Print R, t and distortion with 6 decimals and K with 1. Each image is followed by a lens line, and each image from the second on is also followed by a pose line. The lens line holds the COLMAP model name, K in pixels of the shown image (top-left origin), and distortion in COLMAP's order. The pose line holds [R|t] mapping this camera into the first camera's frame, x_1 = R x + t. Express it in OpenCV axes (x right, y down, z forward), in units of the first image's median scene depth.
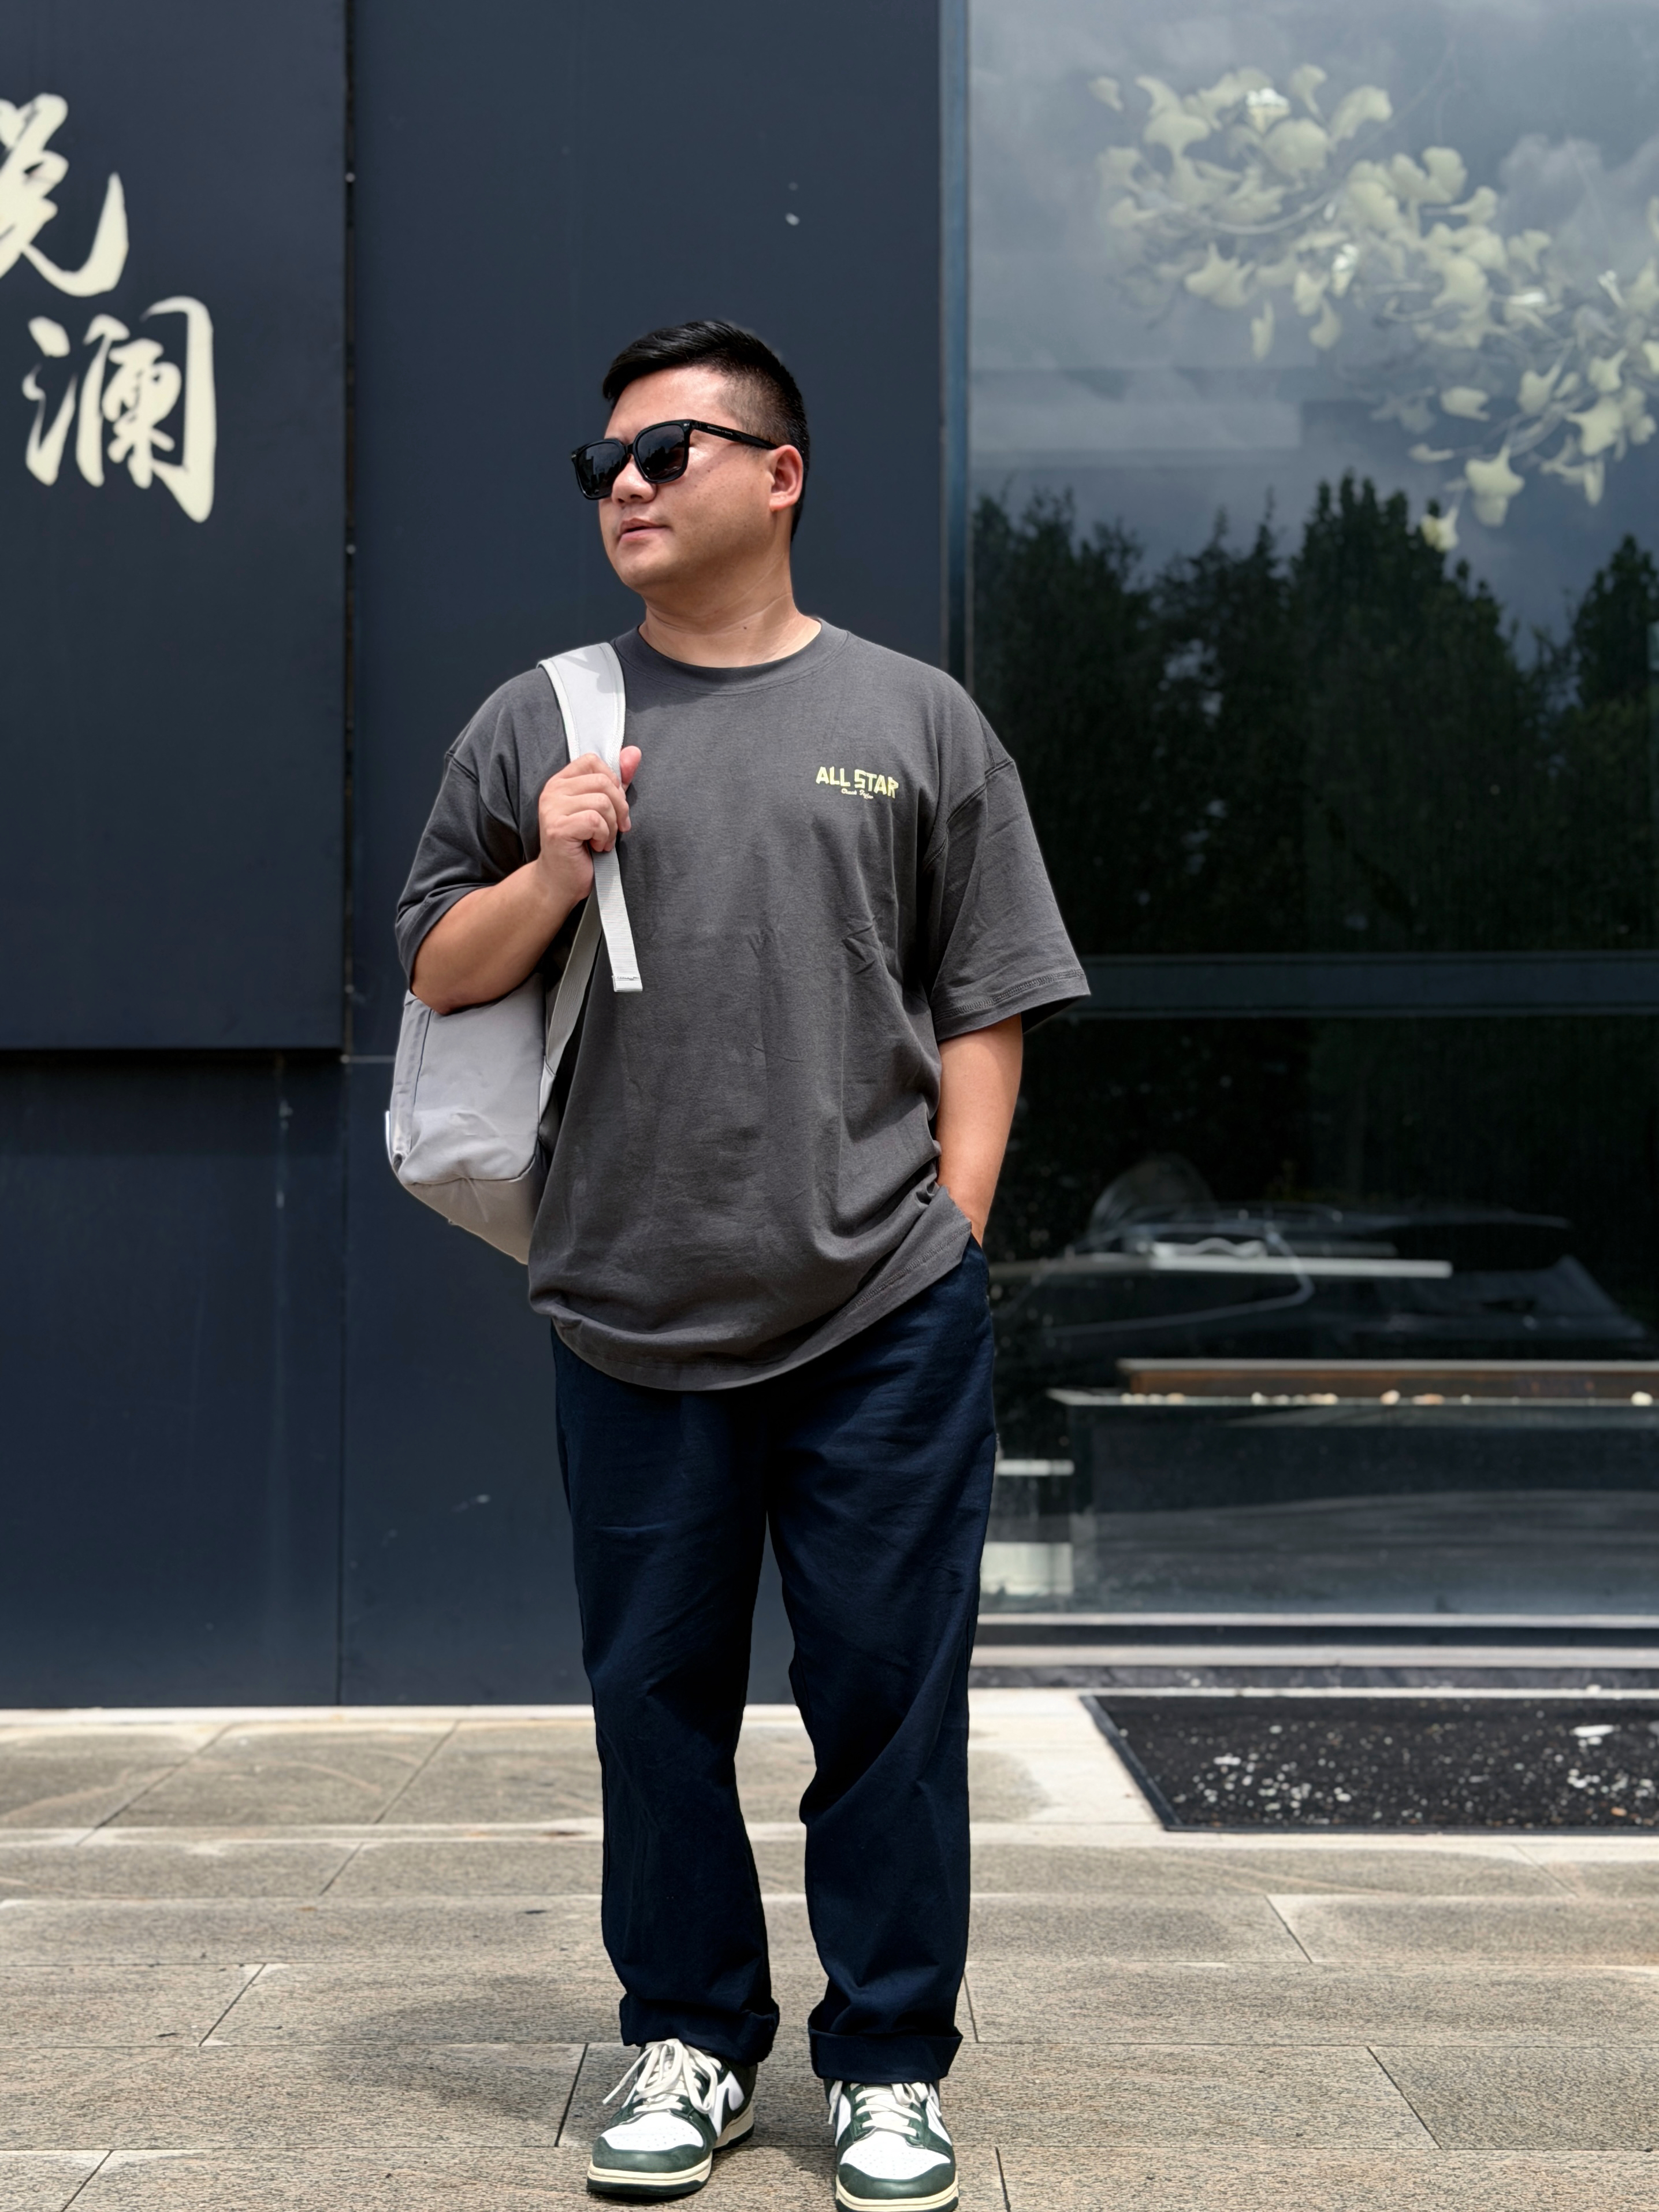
lens RADIAL K [[3104.1, 0, 823.5], [0, 3104.1, 1105.6], [0, 0, 1]] dist [0.114235, 0.000000]
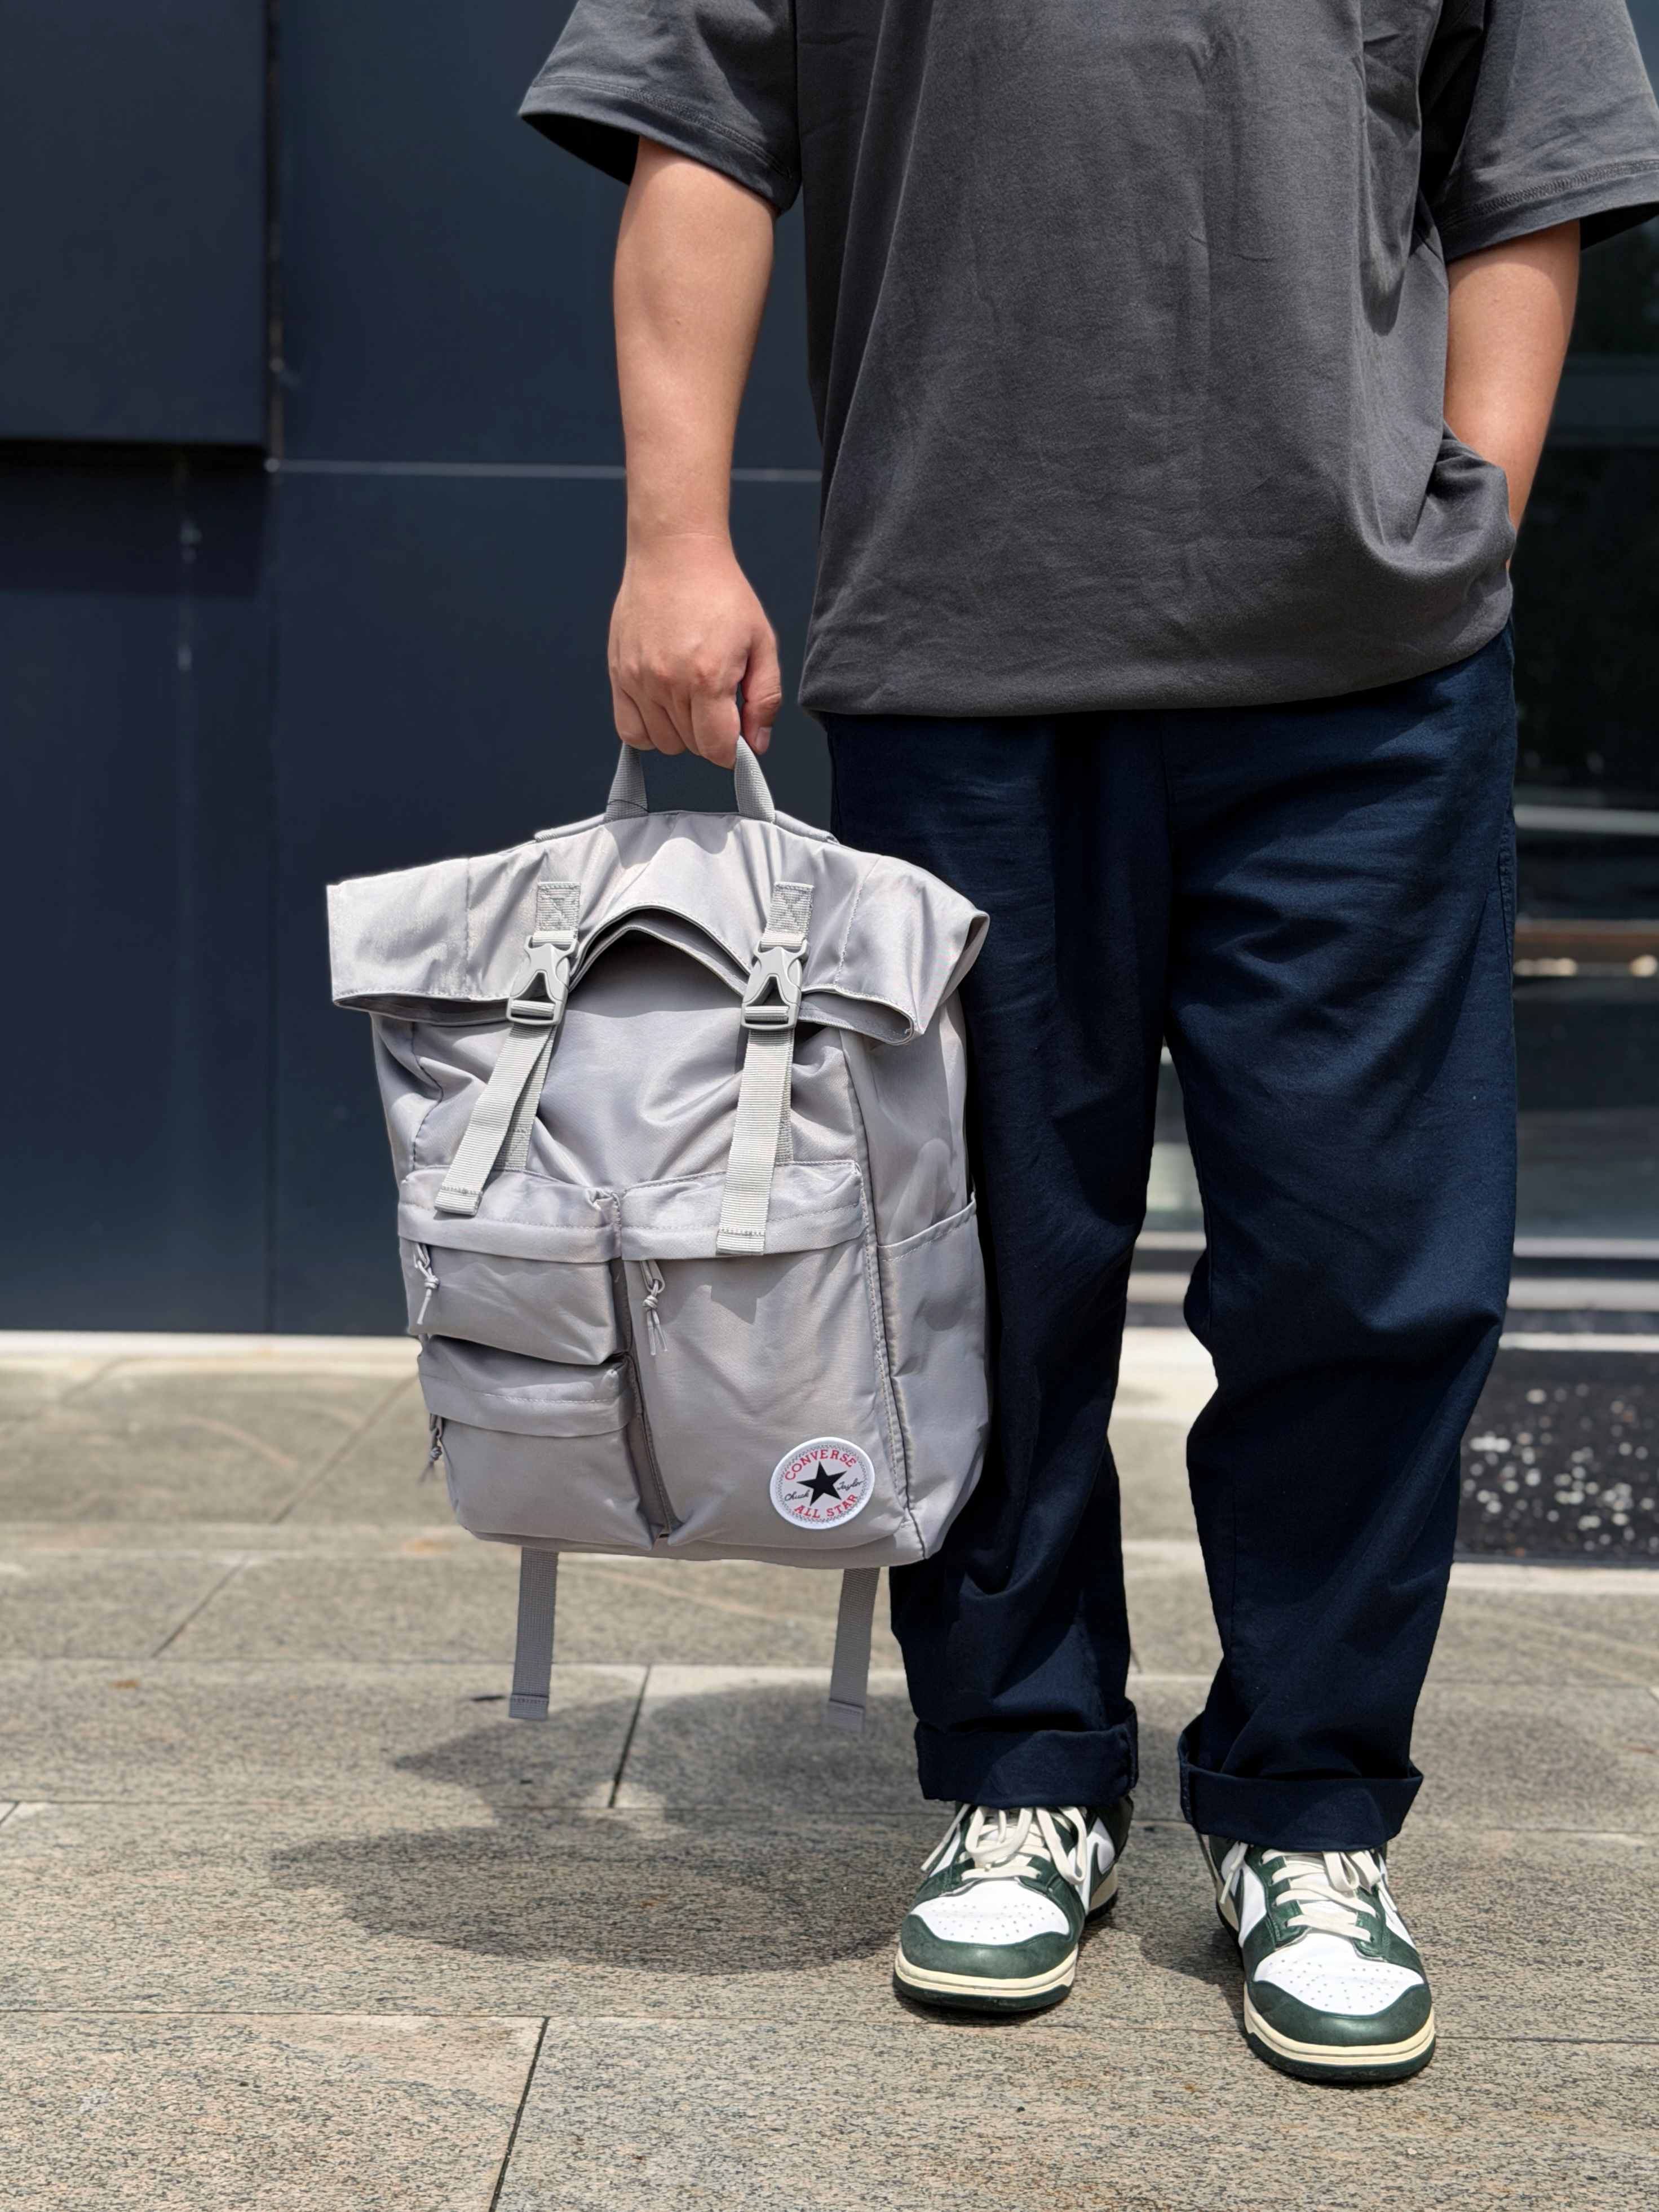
lens RADIAL K [[3104.3, 0, 832.5], [0, 3104.3, 1106.4], [0, 0, 1]] dist [0.114235, 0.000000]
pose [[0.999774, 0.018417, -0.010613, -0.016393], [-0.016938, 0.991918, 0.125742, 0.052500], [0.012843, -0.125533, 0.992006, 0.342288]]
